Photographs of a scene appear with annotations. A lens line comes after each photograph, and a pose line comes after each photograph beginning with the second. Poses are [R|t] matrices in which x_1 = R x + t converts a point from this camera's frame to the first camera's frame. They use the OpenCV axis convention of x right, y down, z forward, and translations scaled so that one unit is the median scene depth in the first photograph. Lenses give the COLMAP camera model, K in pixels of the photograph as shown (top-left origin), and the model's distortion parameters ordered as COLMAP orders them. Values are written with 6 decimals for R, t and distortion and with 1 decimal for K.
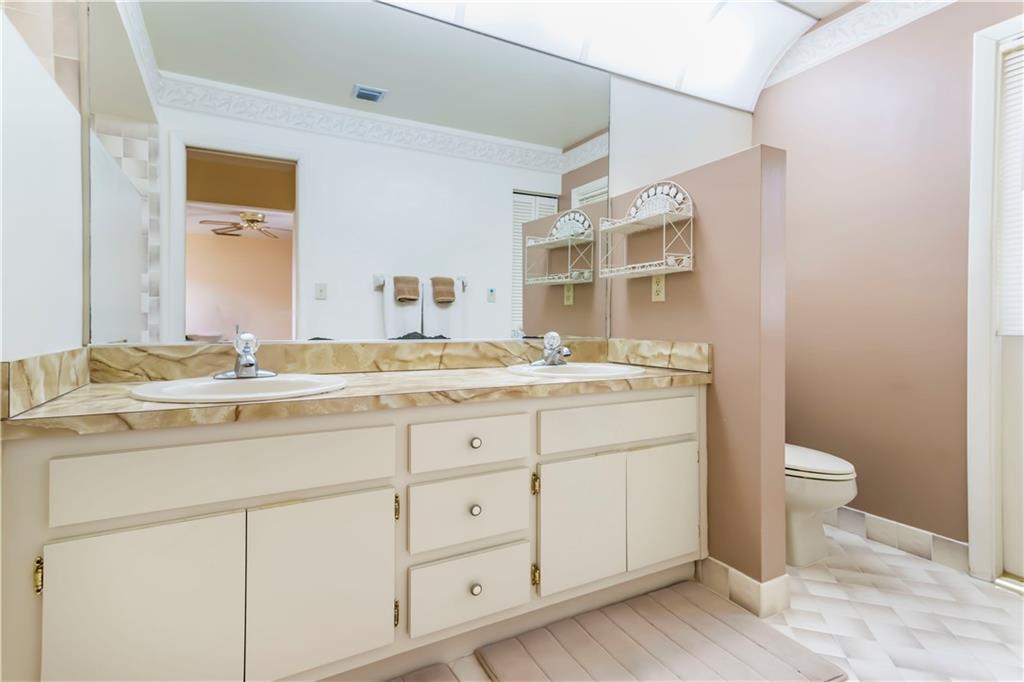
lens RADIAL K [[494.8, 0, 499.5], [0, 494.8, 324.4], [0, 0, 1]] dist [0.024776, 0.000456]
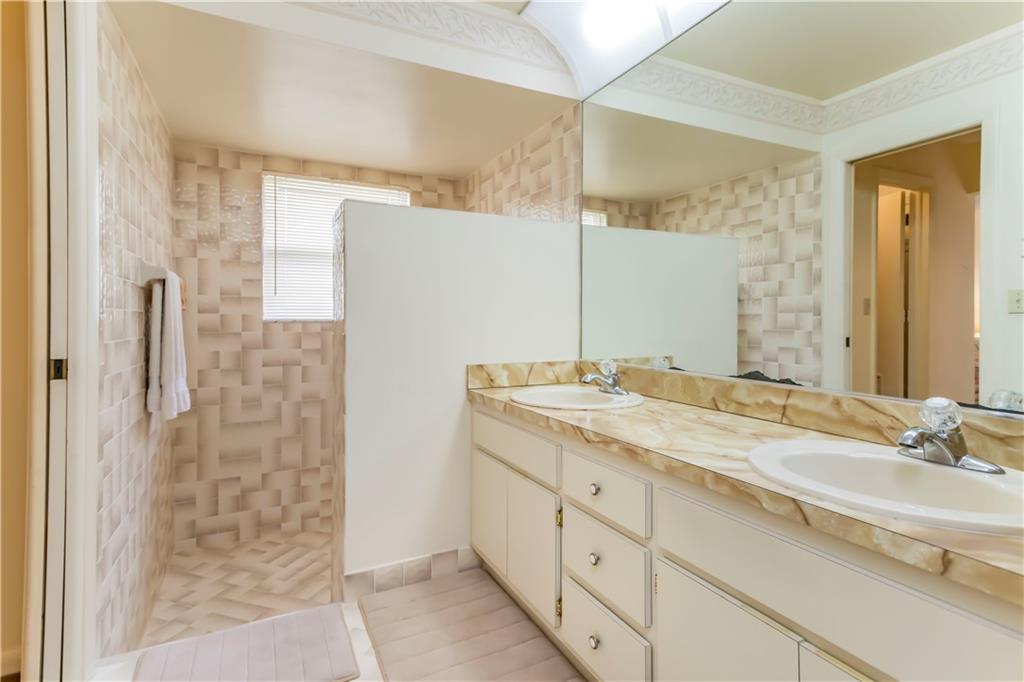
lens RADIAL K [[494.8, 0, 494.7], [0, 494.8, 322.3], [0, 0, 1]] dist [0.024776, 0.000456]
pose [[-0.035104, -0.002988, -0.999379, 0.665632], [-0.004620, 0.999985, -0.002827, -0.060766], [0.999373, 0.004517, -0.035118, 0.592212]]
